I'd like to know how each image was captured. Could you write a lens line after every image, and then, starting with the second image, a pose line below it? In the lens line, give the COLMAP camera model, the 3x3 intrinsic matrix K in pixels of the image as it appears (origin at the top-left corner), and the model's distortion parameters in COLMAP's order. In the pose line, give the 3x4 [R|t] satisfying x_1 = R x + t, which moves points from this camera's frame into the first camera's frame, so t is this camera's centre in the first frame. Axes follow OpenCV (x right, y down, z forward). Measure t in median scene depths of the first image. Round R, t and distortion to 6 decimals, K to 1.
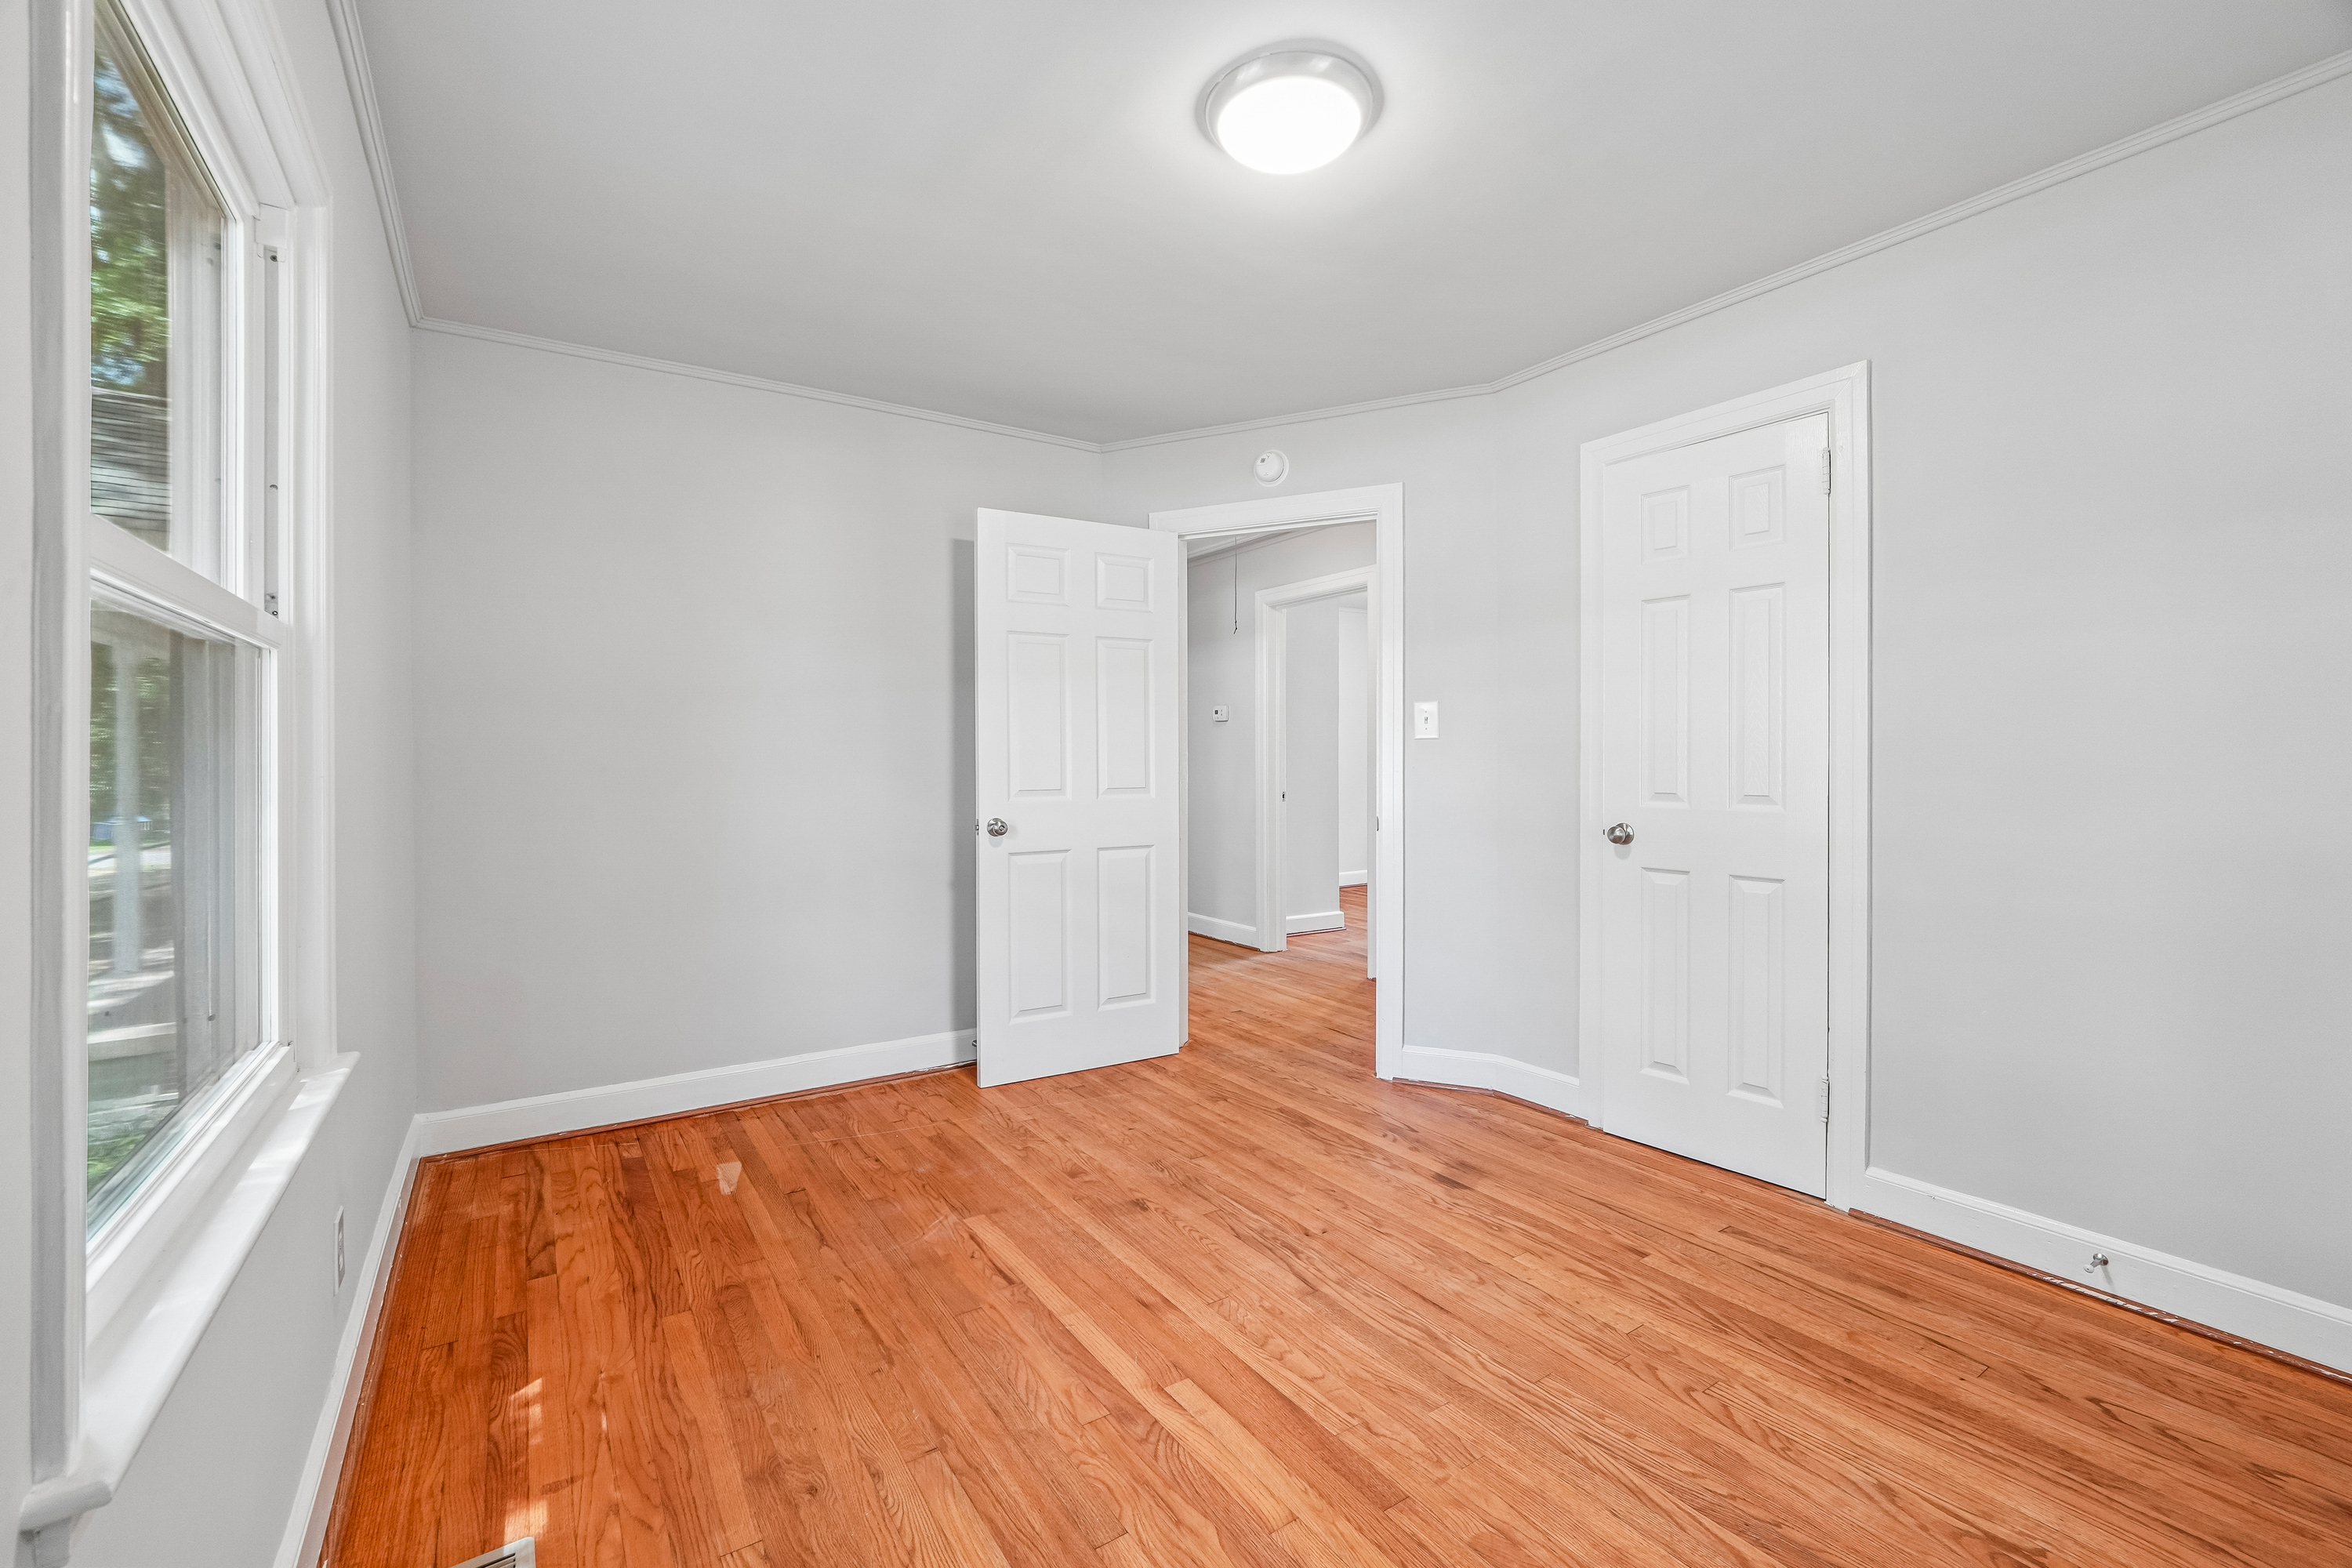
lens RADIAL K [[983.6, 0, 1183.4], [0, 983.6, 774.8], [0, 0, 1]] dist [-0.002469, 0.000316]
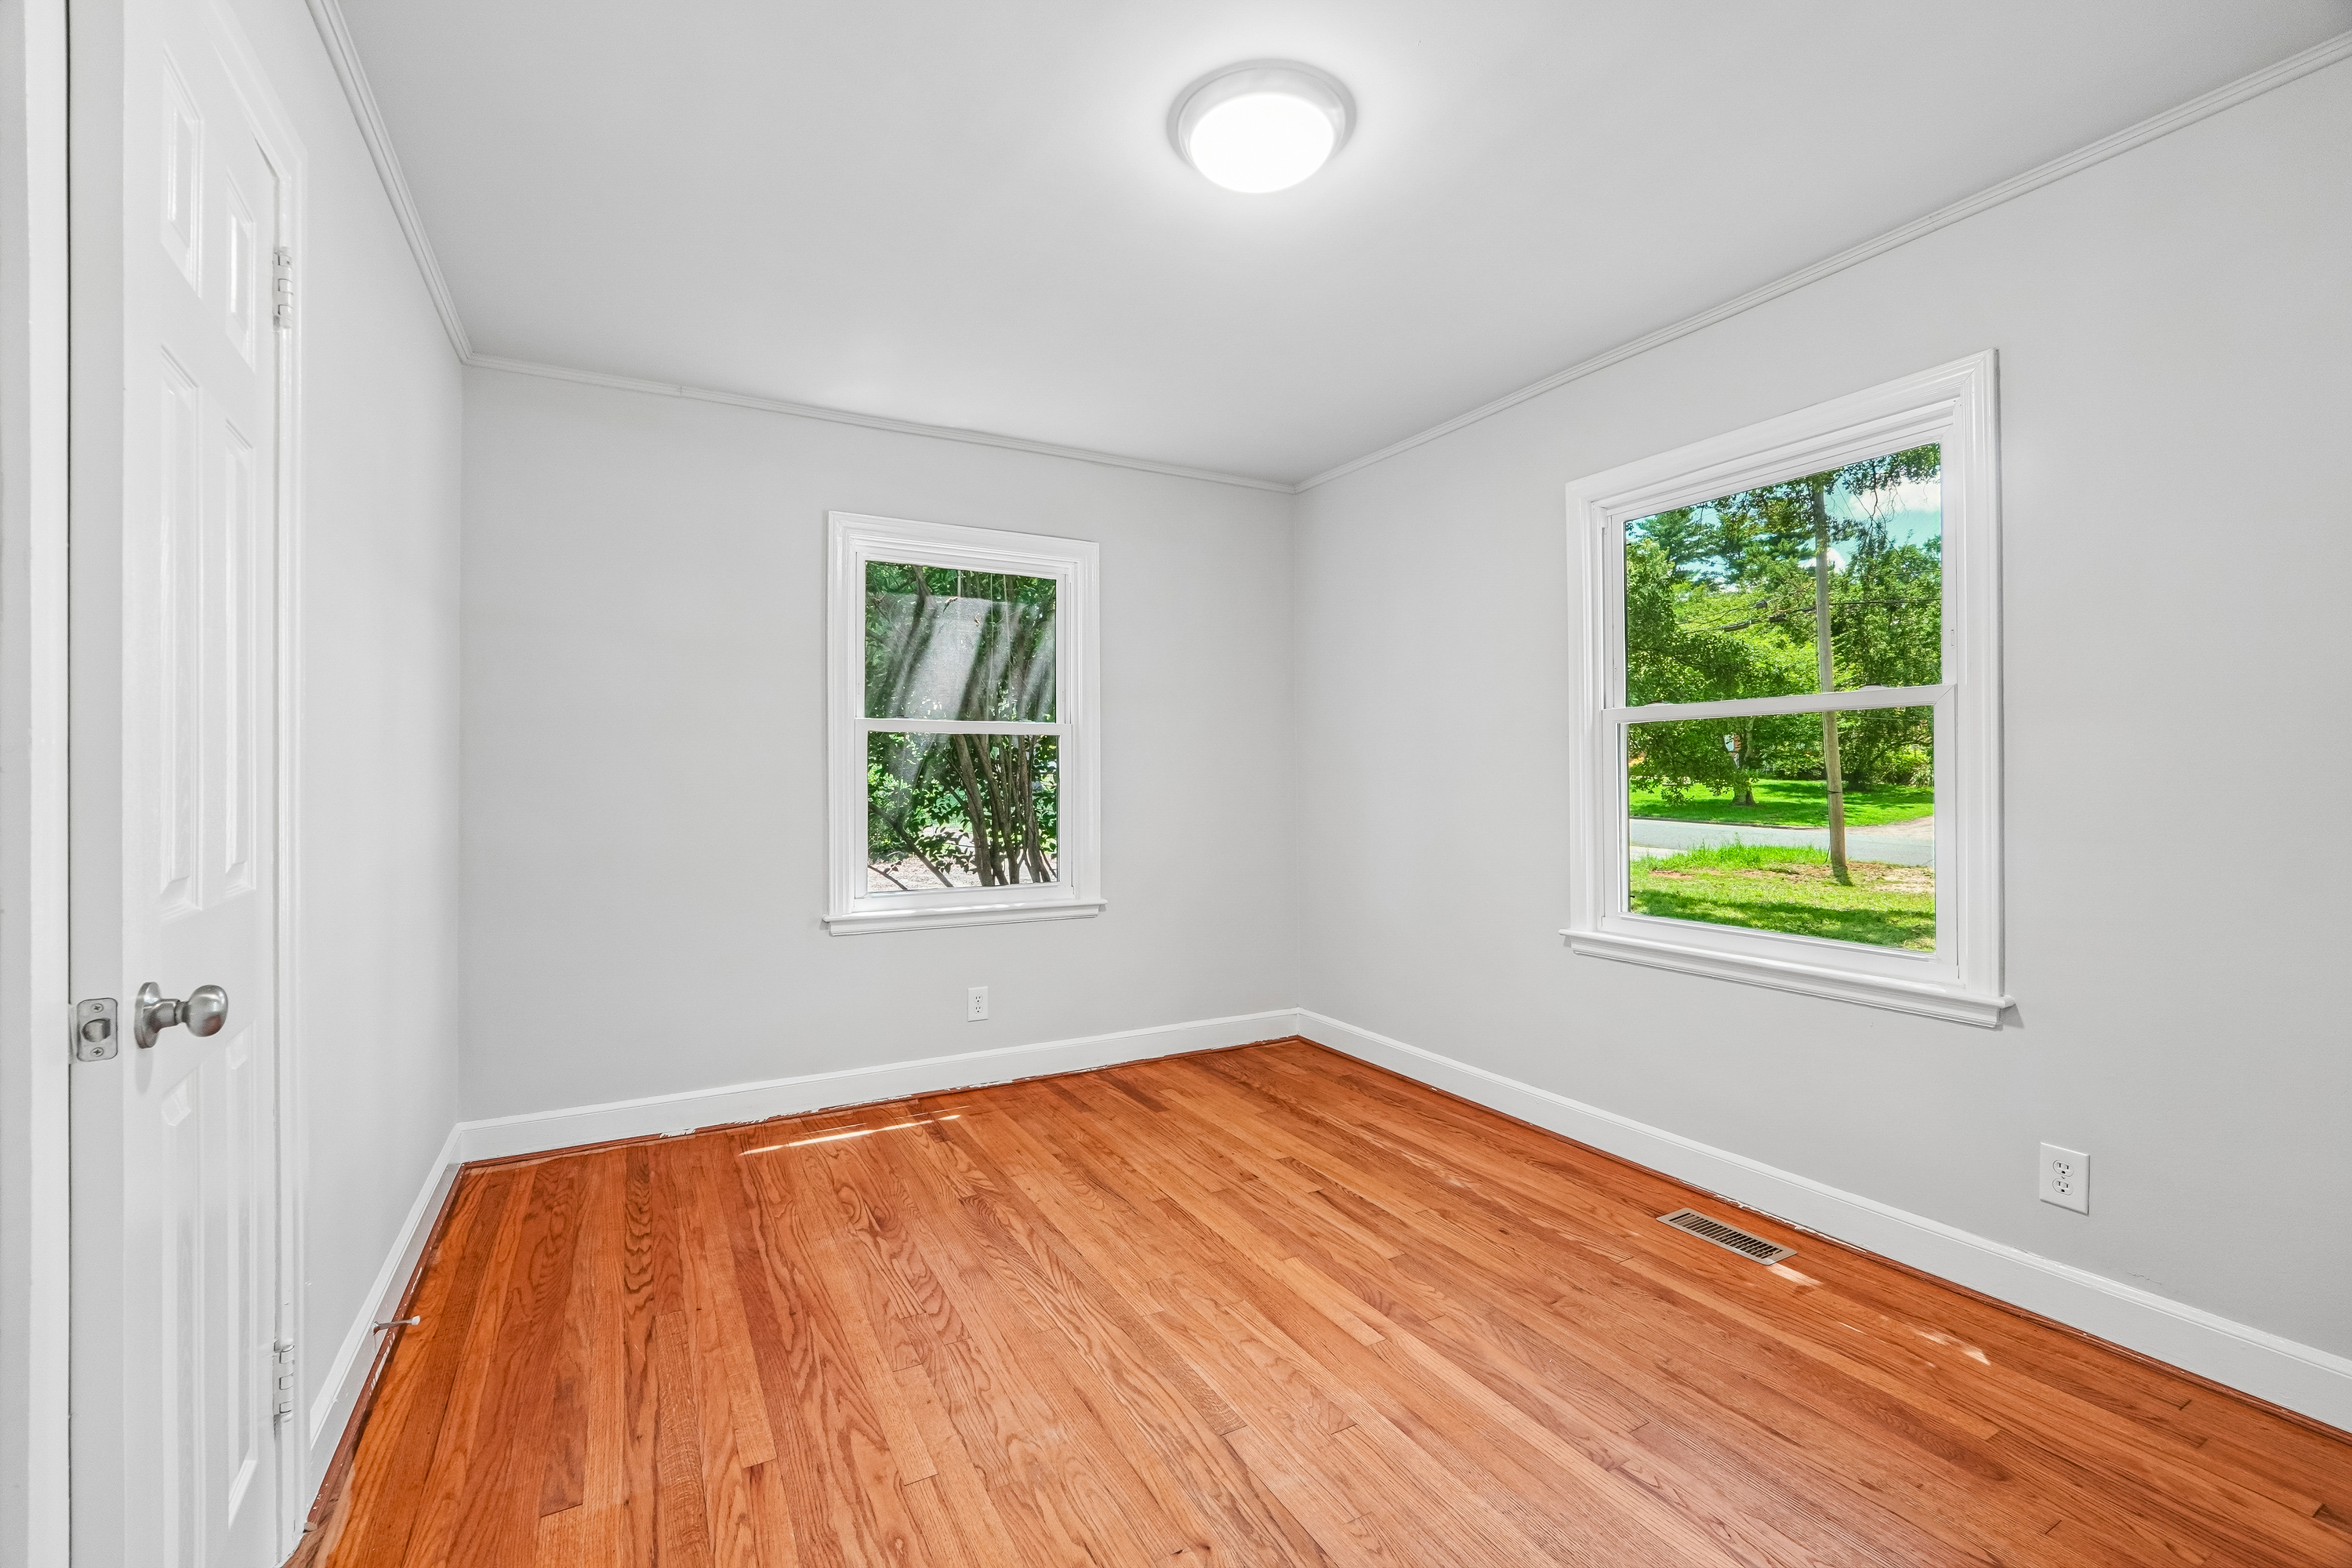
lens RADIAL K [[983.6, 0, 1183.4], [0, 983.6, 774.8], [0, 0, 1]] dist [-0.002469, 0.000316]
pose [[-0.996546, 0.006856, 0.082759, 0.109369], [0.008204, 0.999839, 0.015959, -0.038305], [-0.082636, 0.016582, -0.996442, 2.053516]]
